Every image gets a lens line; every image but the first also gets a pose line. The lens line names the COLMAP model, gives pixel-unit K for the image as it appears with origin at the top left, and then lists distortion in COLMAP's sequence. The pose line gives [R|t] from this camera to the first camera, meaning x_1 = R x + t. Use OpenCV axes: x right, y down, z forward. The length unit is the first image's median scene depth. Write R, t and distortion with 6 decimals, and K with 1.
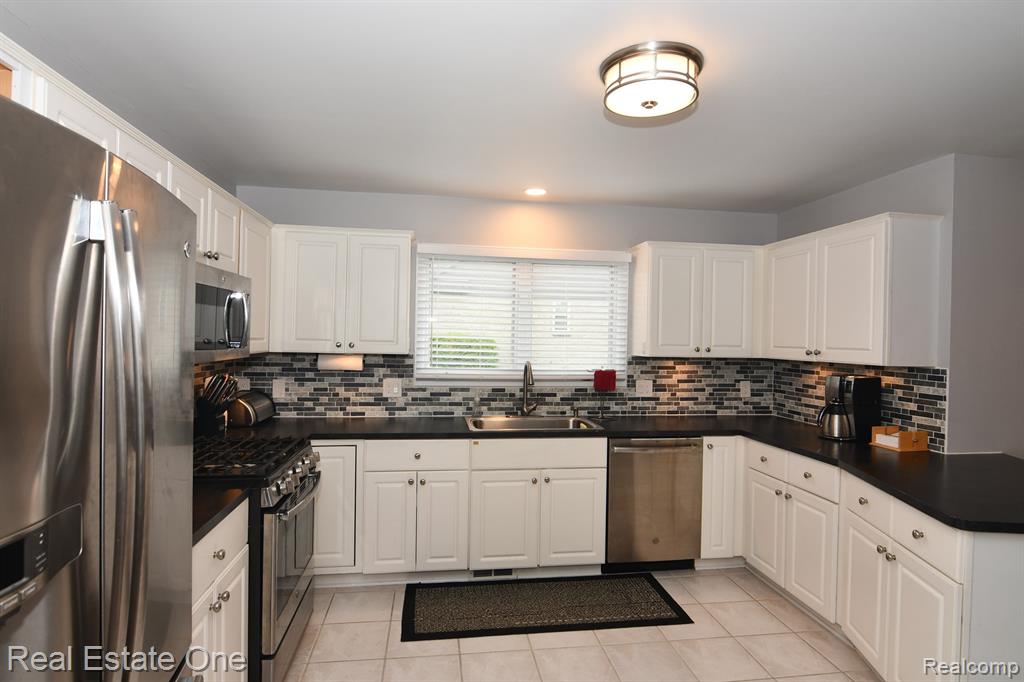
lens RADIAL K [[559.0, 0, 508.6], [0, 559.0, 340.4], [0, 0, 1]] dist [-0.002050, -0.012681]
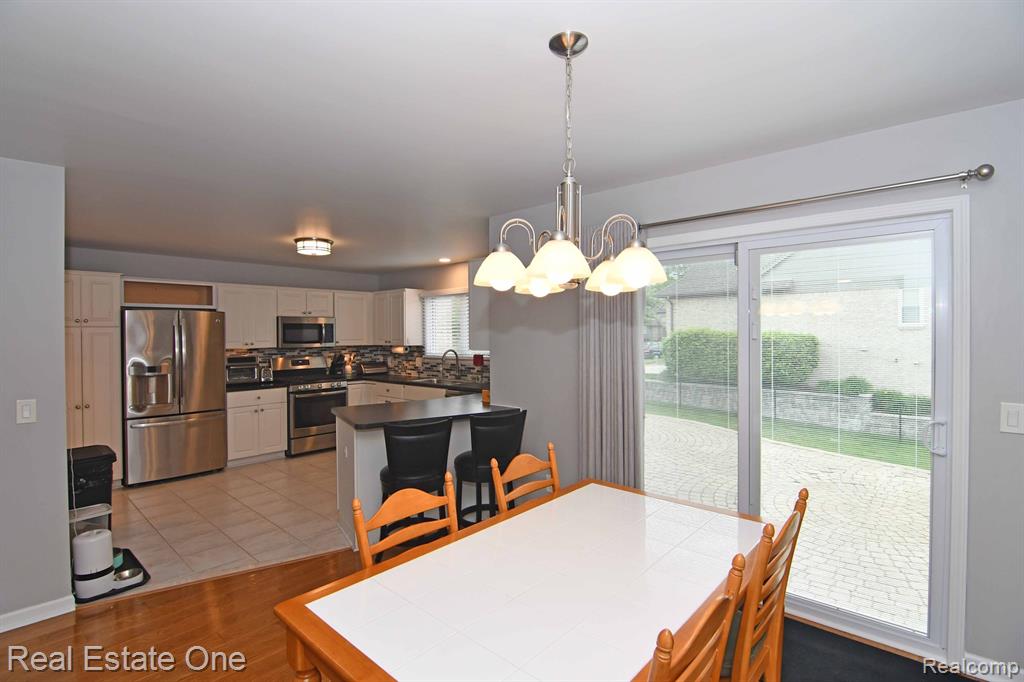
lens RADIAL K [[494.1, 0, 520.5], [0, 494.1, 333.4], [0, 0, 1]] dist [-0.015368, -0.003838]
pose [[0.649740, -0.025508, -0.759728, 1.466406], [0.013979, 0.999669, -0.021609, 0.023073], [0.760028, 0.003420, 0.649882, 0.090916]]
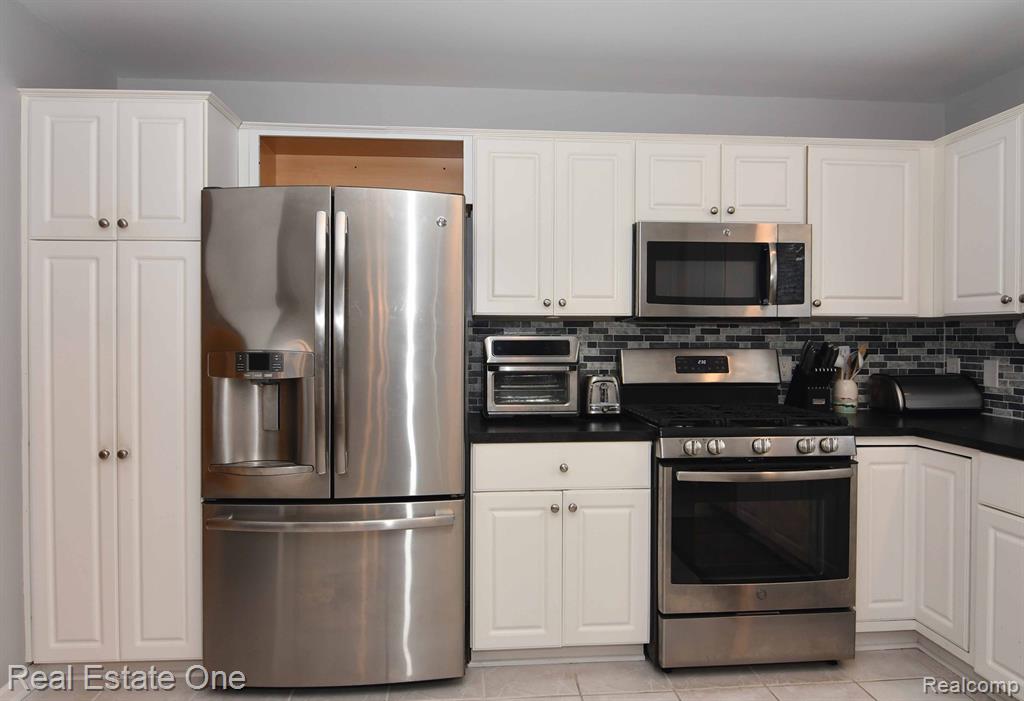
lens RADIAL K [[621.4, 0, 512.1], [0, 621.4, 346.4], [0, 0, 1]] dist [-0.007240, -0.004598]
pose [[-0.057492, -0.006448, -0.998325, 0.374909], [-0.010398, 0.999929, -0.005859, 0.063119], [0.998292, 0.010044, -0.057555, 0.452302]]
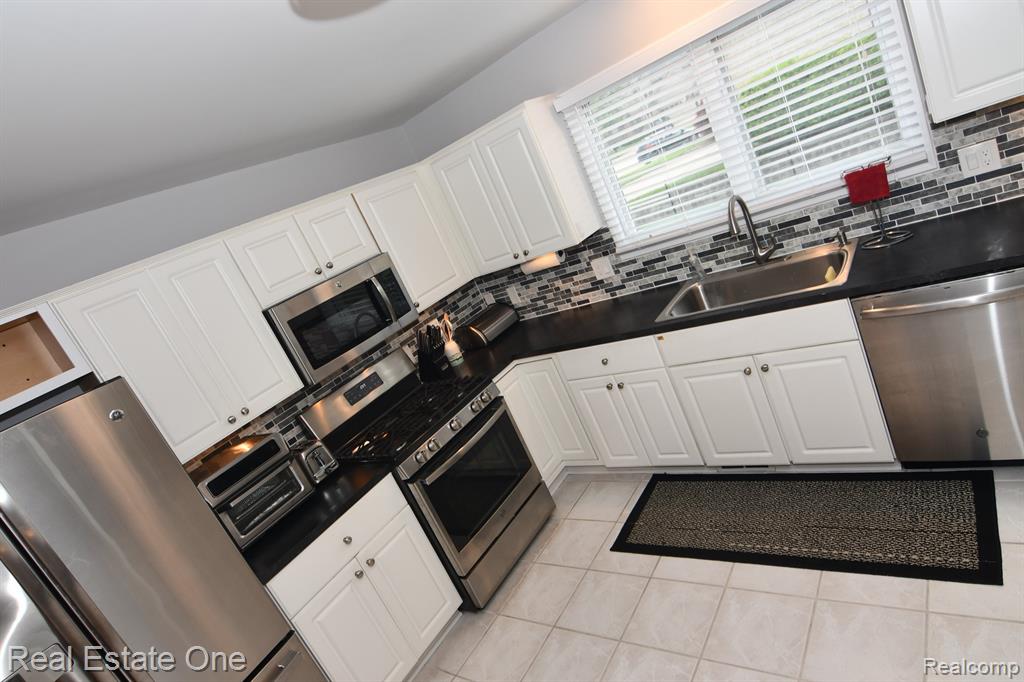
lens RADIAL K [[559.0, 0, 509.4], [0, 559.0, 344.1], [0, 0, 1]] dist [-0.002050, -0.012681]
pose [[0.647486, -0.107255, -0.754492, 0.362061], [0.416376, 0.878997, 0.232370, -0.079650], [0.638273, -0.464609, 0.613796, 0.305492]]
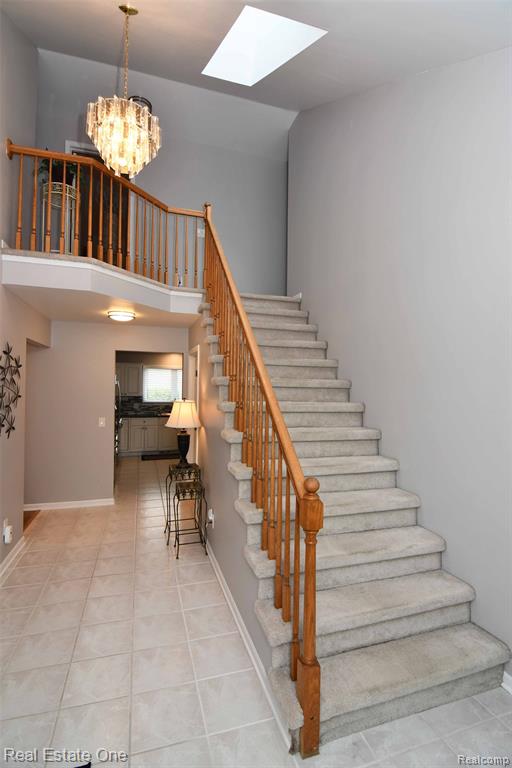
lens RADIAL K [[370.5, 0, 255.2], [0, 370.5, 384.1], [0, 0, 1]] dist [-0.015368, -0.003838]
pose [[0.986702, -0.007698, 0.162356, 0.159961], [0.010677, 0.999790, -0.017484, -0.004047], [-0.162187, 0.018985, 0.986577, -1.469941]]
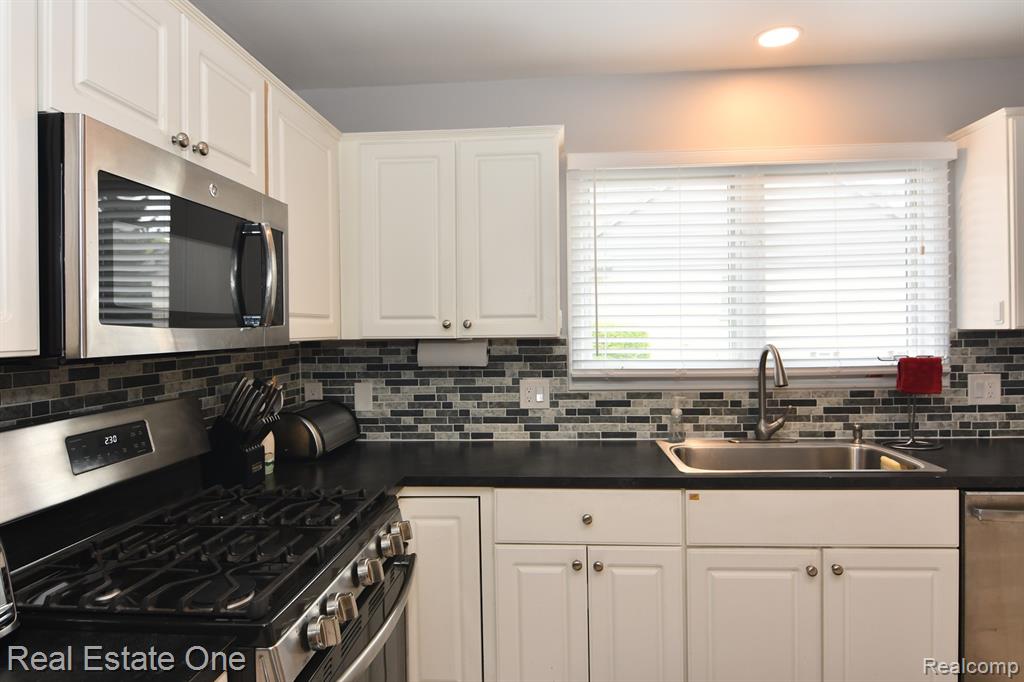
lens RADIAL K [[614.7, 0, 508.4], [0, 614.7, 341.4], [0, 0, 1]] dist [-0.006765, -0.009046]
pose [[0.974094, -0.028738, -0.224308, -0.083576], [0.031536, 0.999463, 0.008900, 0.020495], [0.223932, -0.015743, 0.974478, 0.337797]]
